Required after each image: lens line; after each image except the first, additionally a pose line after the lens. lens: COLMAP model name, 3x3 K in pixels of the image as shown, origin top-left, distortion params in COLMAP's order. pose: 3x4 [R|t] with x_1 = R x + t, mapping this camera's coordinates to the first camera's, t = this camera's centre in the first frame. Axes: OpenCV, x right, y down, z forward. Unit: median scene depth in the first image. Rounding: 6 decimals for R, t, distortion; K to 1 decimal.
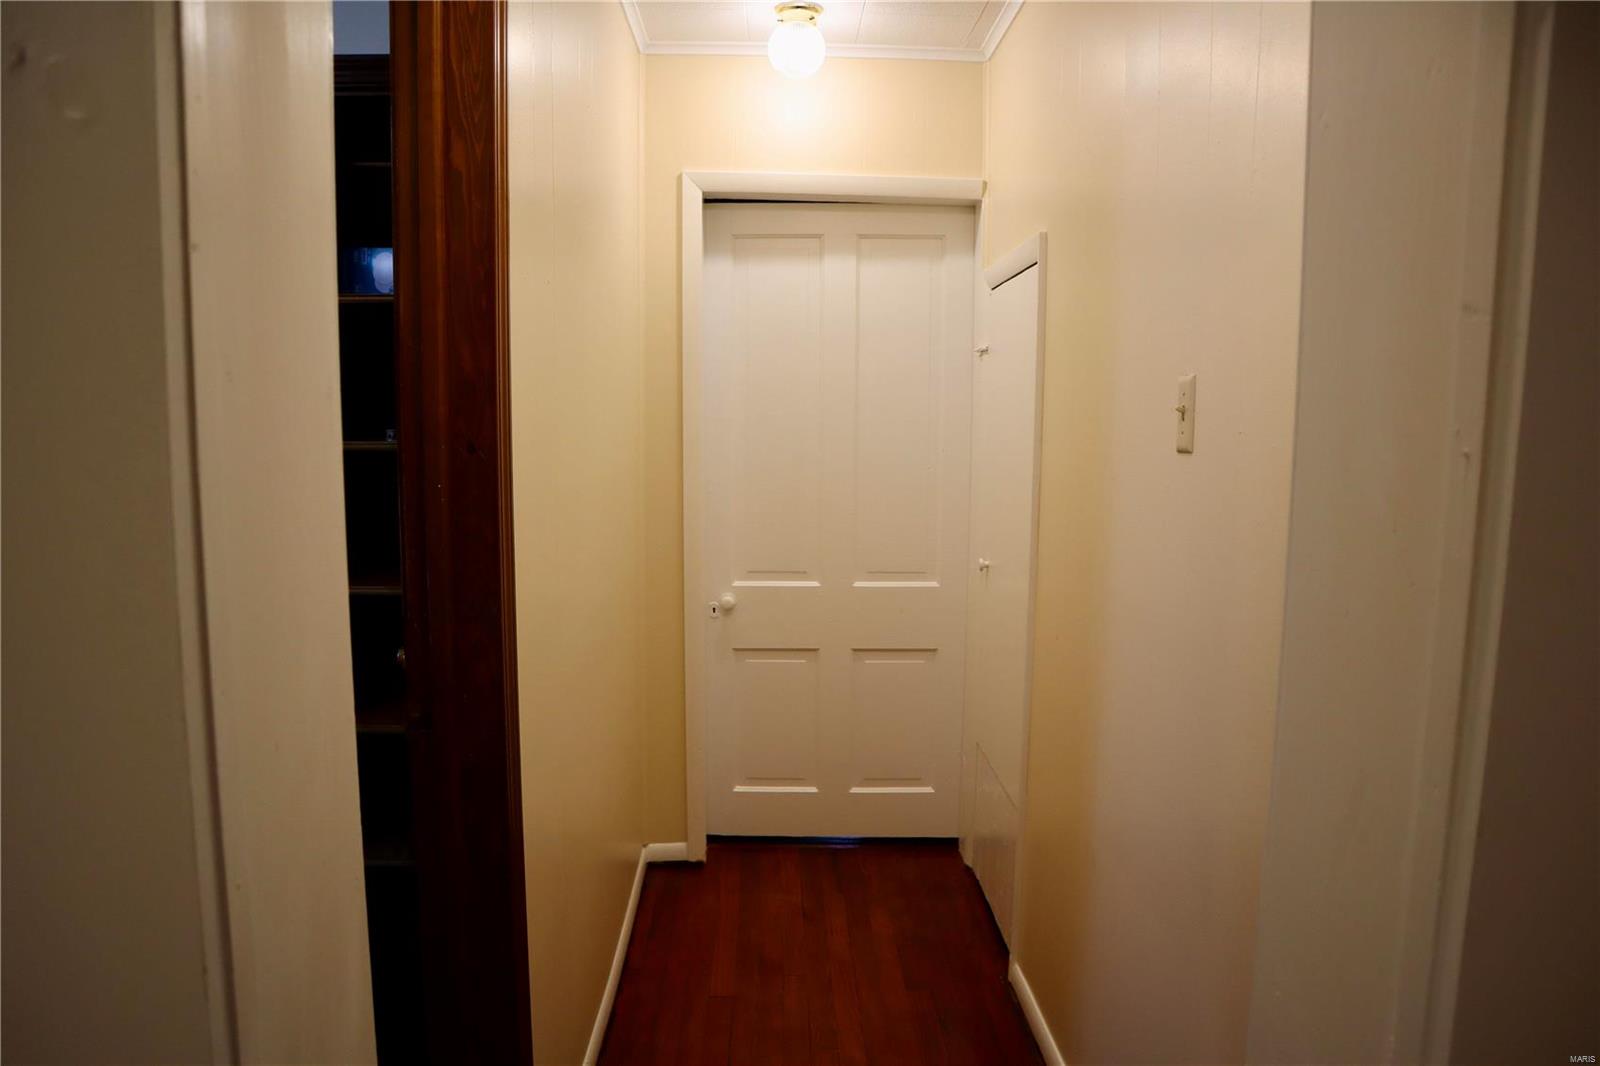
lens RADIAL K [[1084.7, 0, 804.1], [0, 1084.7, 538.4], [0, 0, 1]] dist [-0.114897, 0.055148]
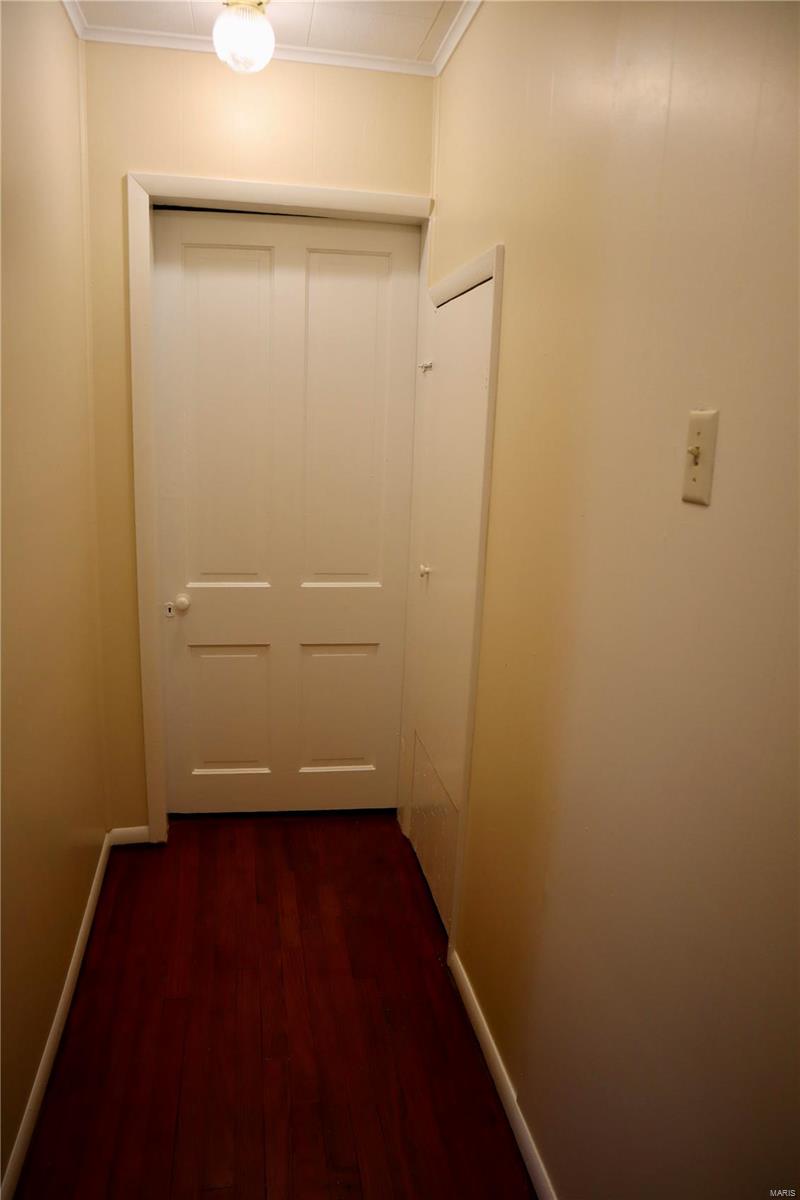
lens RADIAL K [[813.5, 0, 382.6], [0, 813.5, 590.2], [0, 0, 1]] dist [-0.114897, 0.055148]
pose [[0.990264, -0.004985, 0.139114, 0.014065], [-0.009556, 0.994567, 0.103660, -0.039382], [-0.138875, -0.103980, 0.984836, 0.214026]]
